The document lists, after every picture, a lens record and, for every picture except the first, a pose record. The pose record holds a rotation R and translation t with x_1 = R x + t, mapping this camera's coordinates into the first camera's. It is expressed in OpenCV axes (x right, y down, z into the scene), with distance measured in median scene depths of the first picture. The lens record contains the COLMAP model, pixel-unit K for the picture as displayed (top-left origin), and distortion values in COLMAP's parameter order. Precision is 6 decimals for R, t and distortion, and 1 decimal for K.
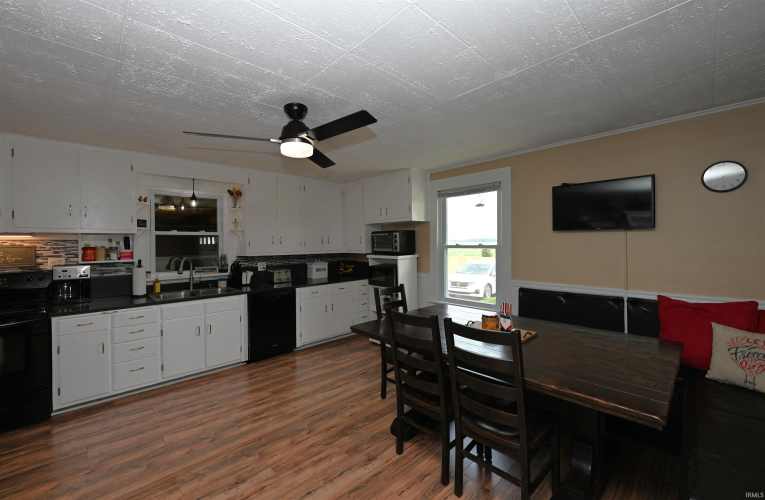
lens RADIAL K [[315.8, 0, 379.7], [0, 315.8, 242.2], [0, 0, 1]] dist [-0.000387, 0.000004]
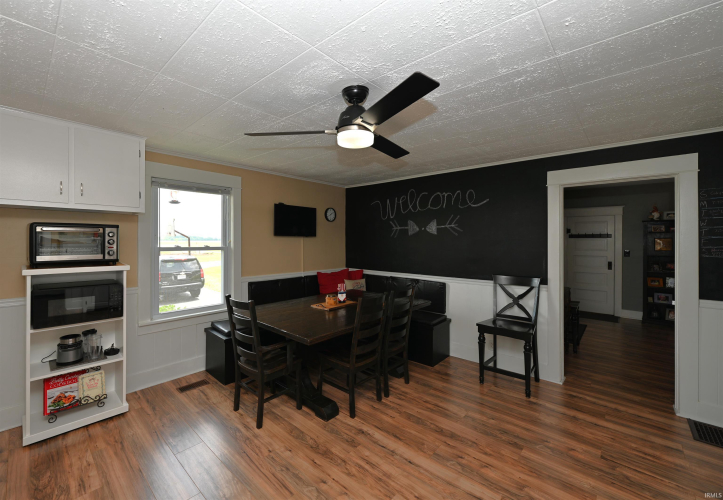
lens RADIAL K [[303.8, 0, 350.8], [0, 303.8, 239.5], [0, 0, 1]] dist [-0.000765, -0.000114]
pose [[-0.086507, 0.012464, 0.996173, -0.717822], [-0.006756, 0.999891, -0.013097, -0.004715], [-0.996228, -0.007864, -0.086414, 0.713942]]
